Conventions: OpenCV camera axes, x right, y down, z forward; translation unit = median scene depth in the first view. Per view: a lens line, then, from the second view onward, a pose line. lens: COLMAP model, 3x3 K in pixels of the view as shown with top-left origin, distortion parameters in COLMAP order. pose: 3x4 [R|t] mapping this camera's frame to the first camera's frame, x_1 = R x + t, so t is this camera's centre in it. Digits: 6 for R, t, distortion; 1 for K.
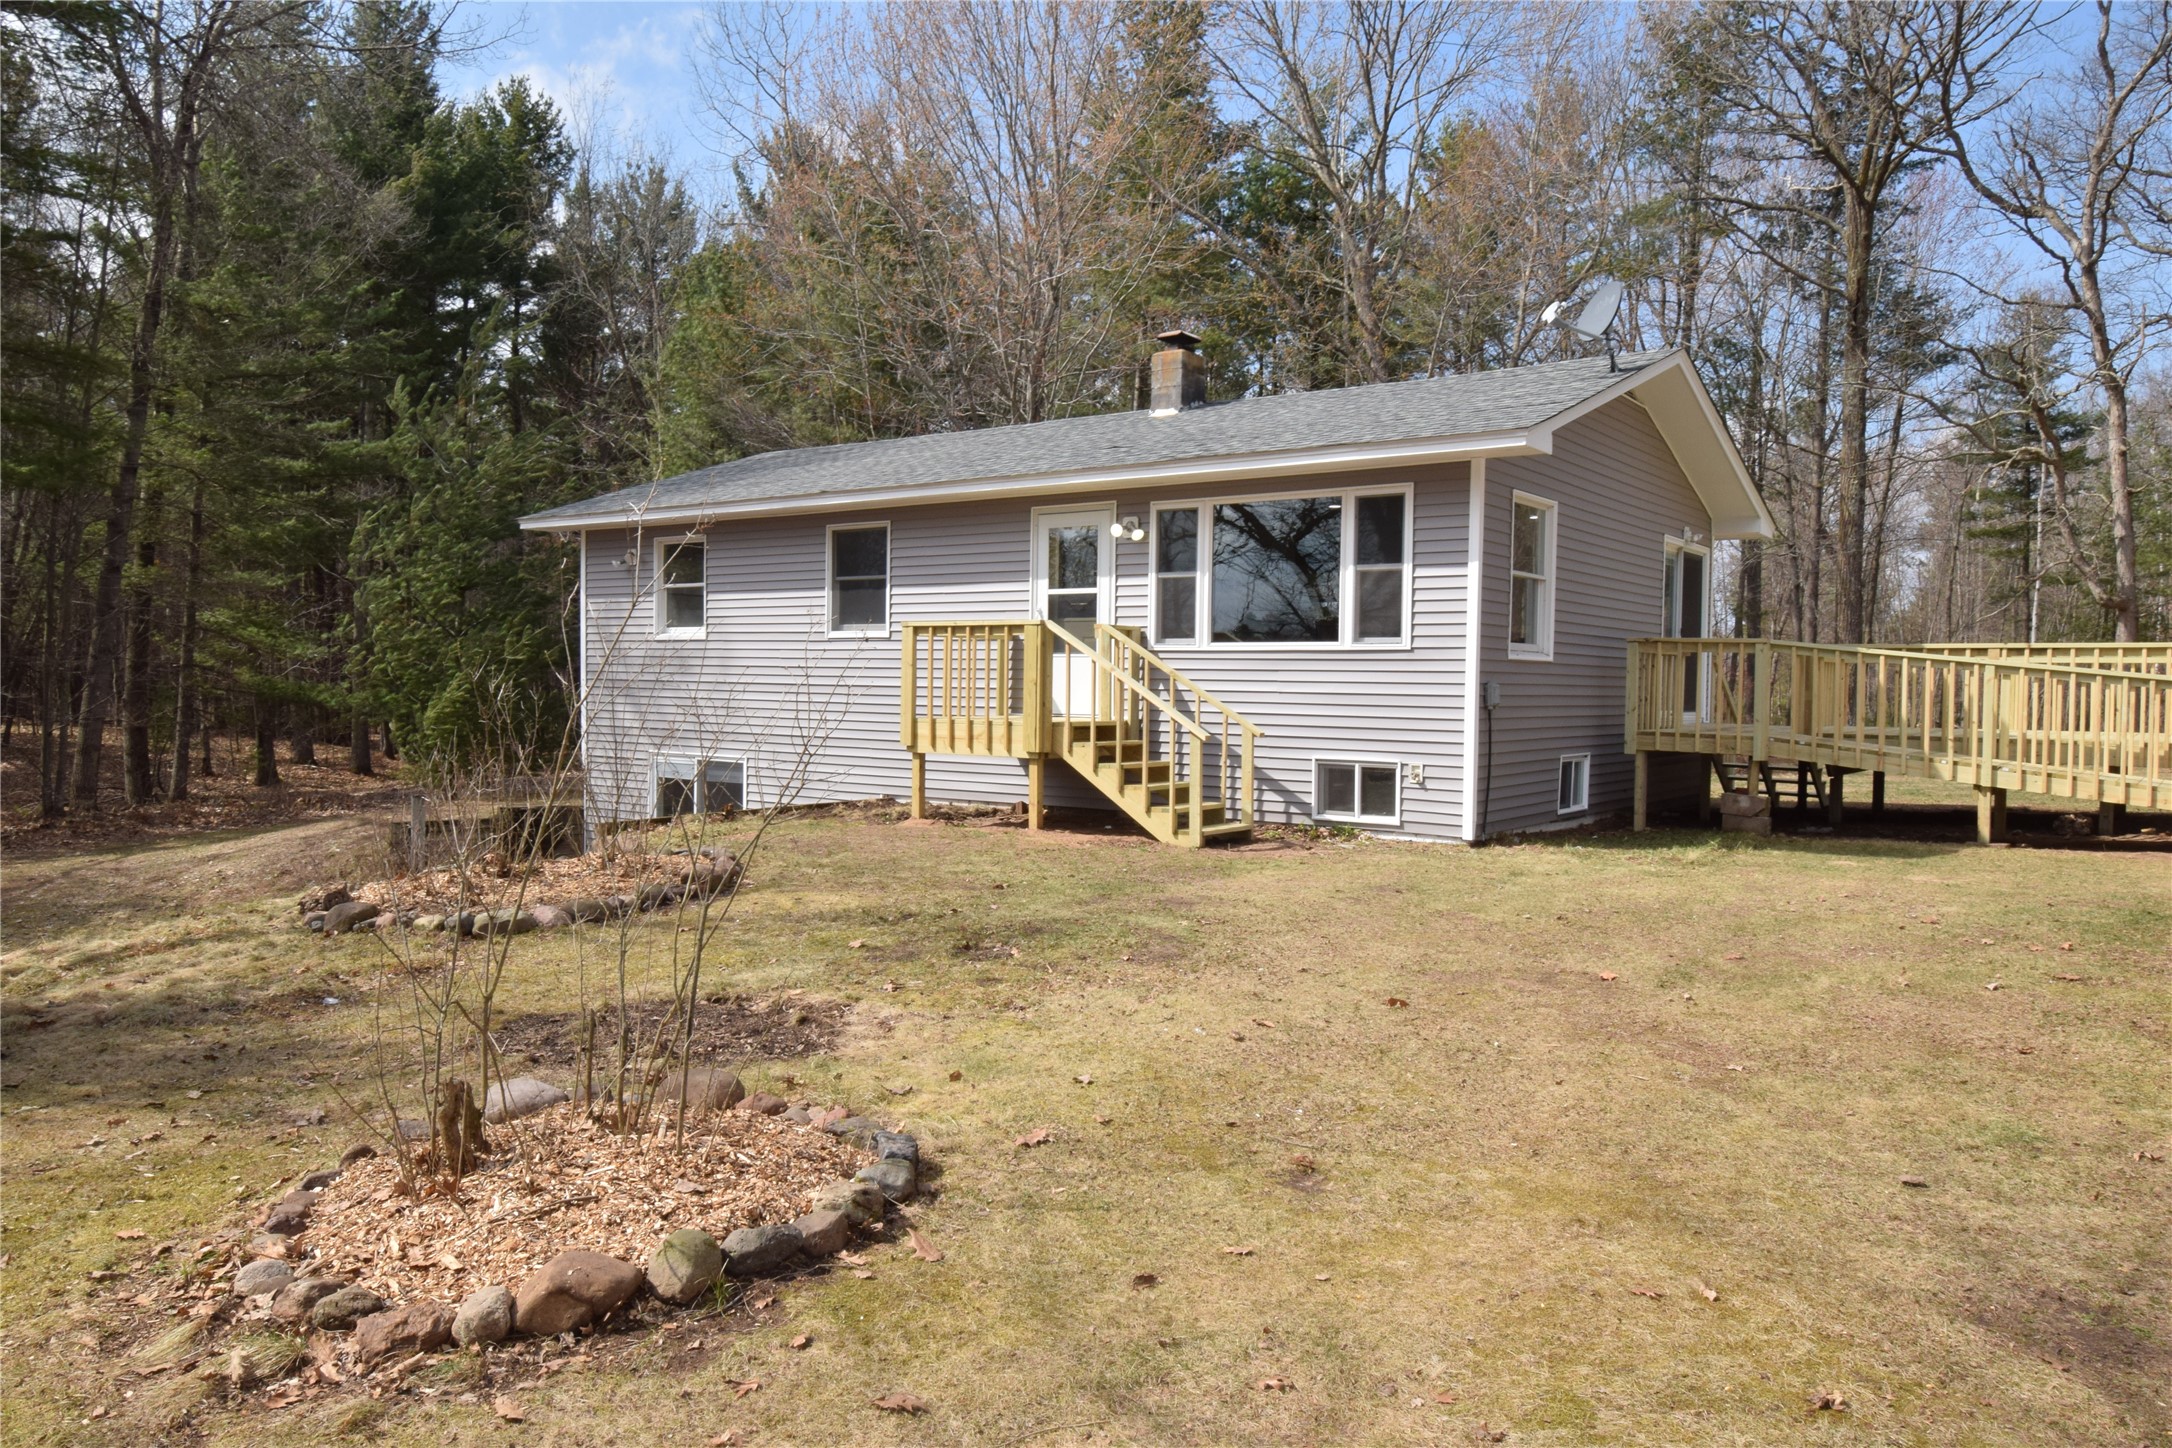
lens RADIAL K [[1520.5, 0, 1089.9], [0, 1520.5, 730.1], [0, 0, 1]] dist [-0.011237, -0.005239]
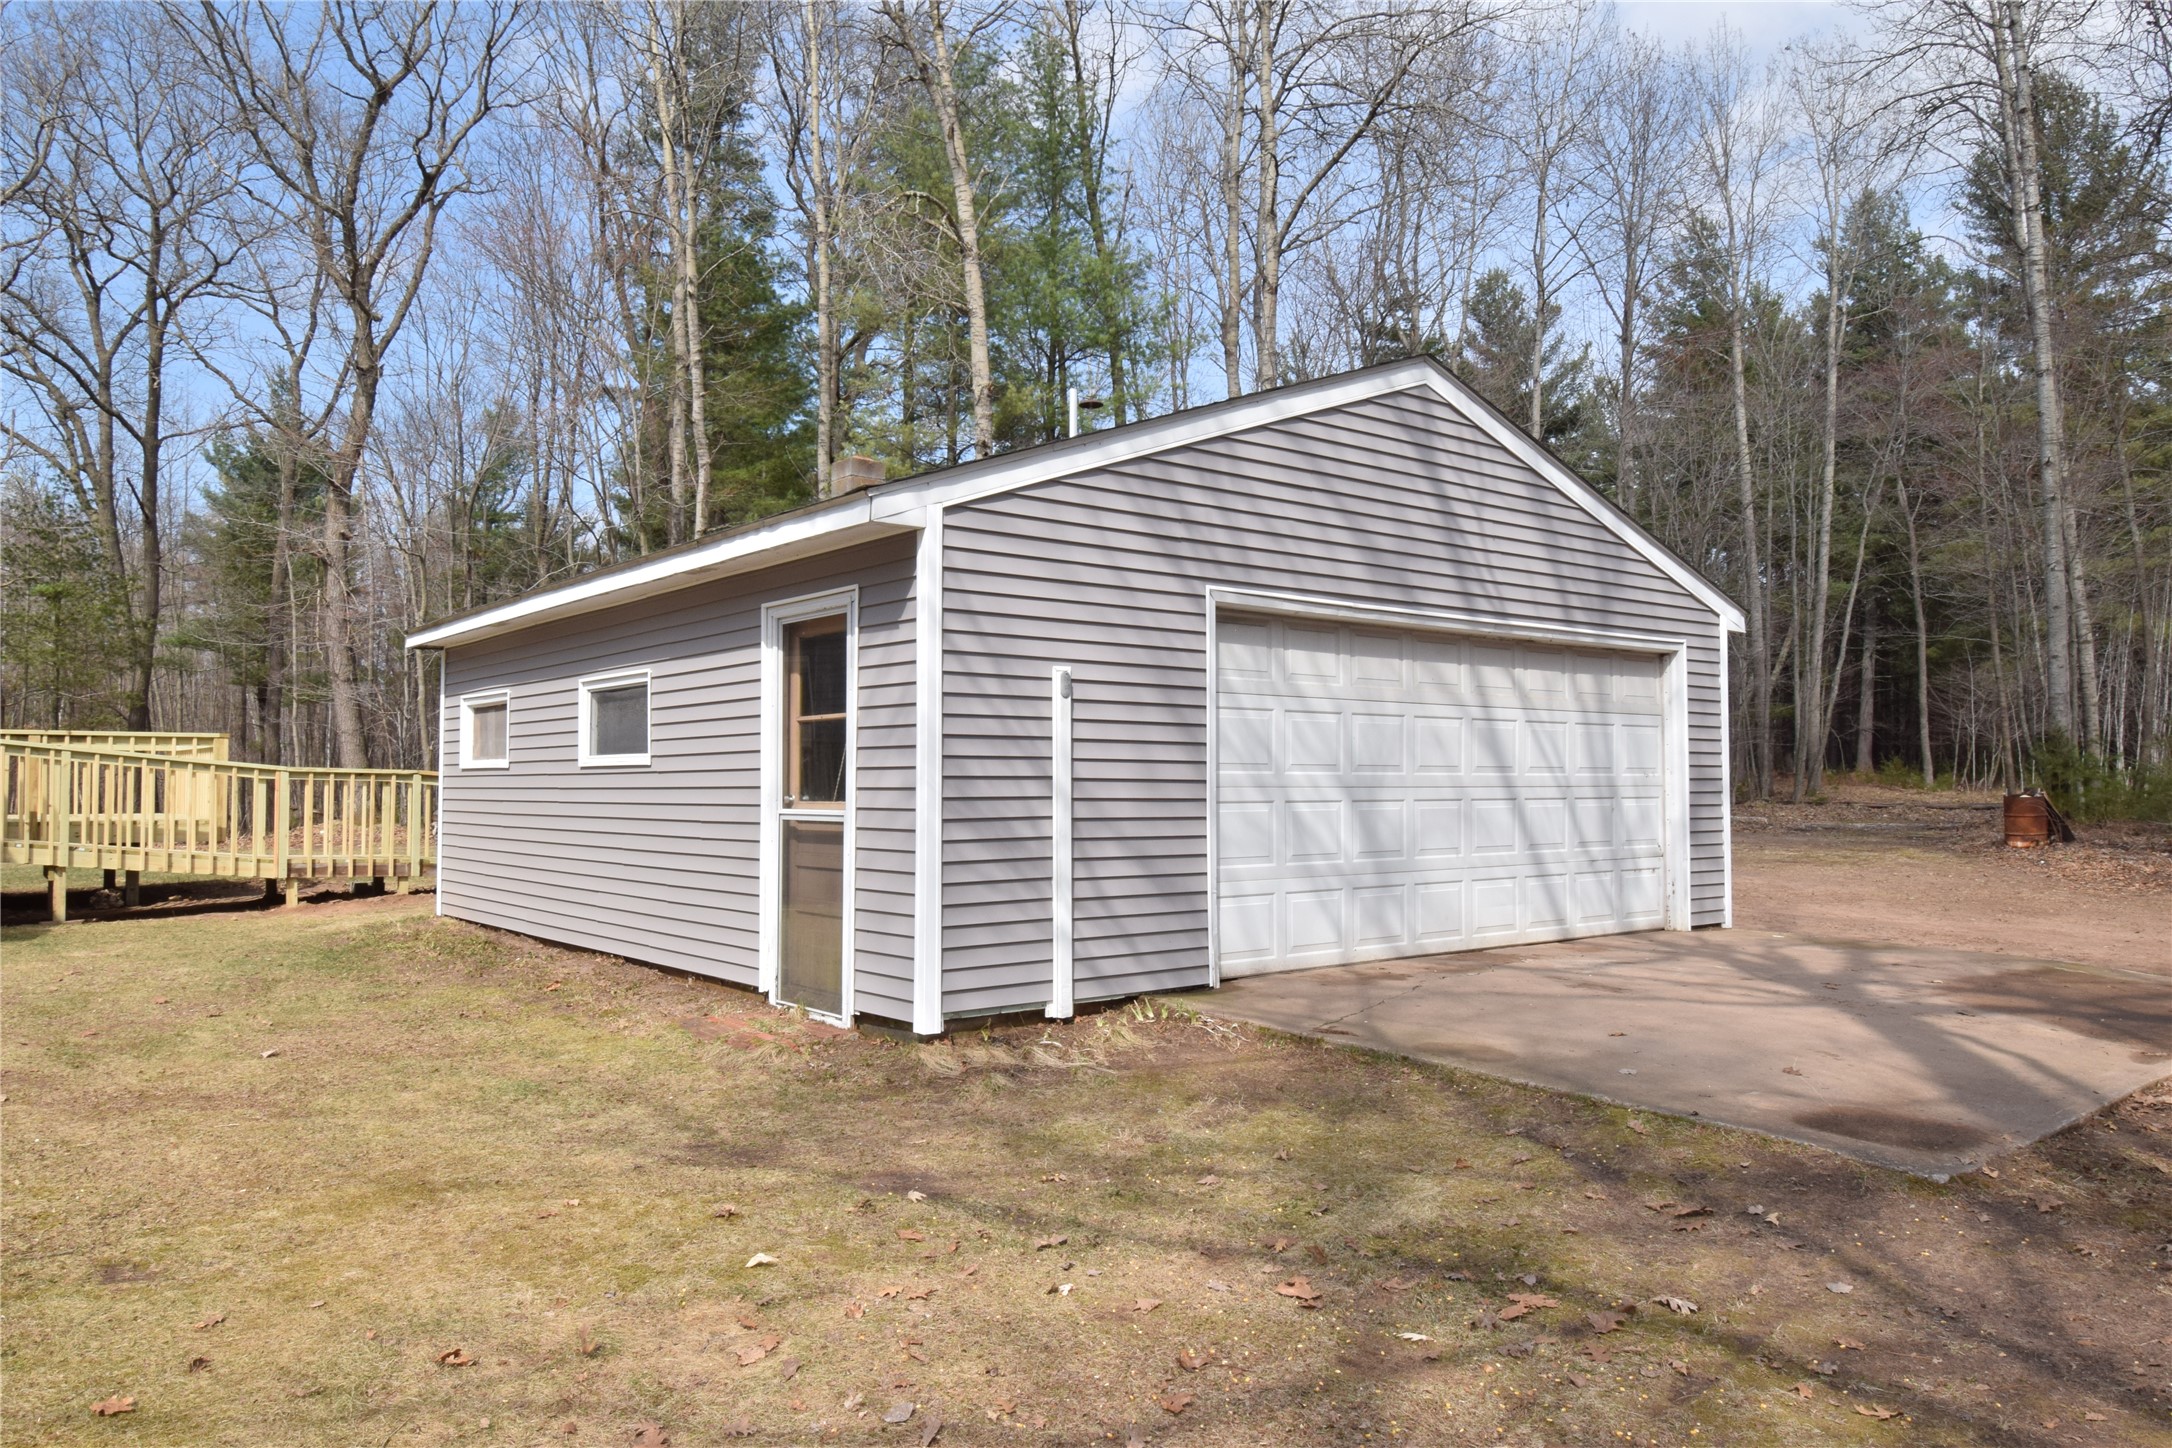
lens RADIAL K [[1520.5, 0, 1099.1], [0, 1520.5, 715.7], [0, 0, 1]] dist [-0.011237, -0.005239]
pose [[0.224973, 0.033467, 0.973790, -0.228209], [0.034629, 0.998504, -0.042317, 0.001568], [-0.973750, 0.043242, 0.223477, 0.056891]]
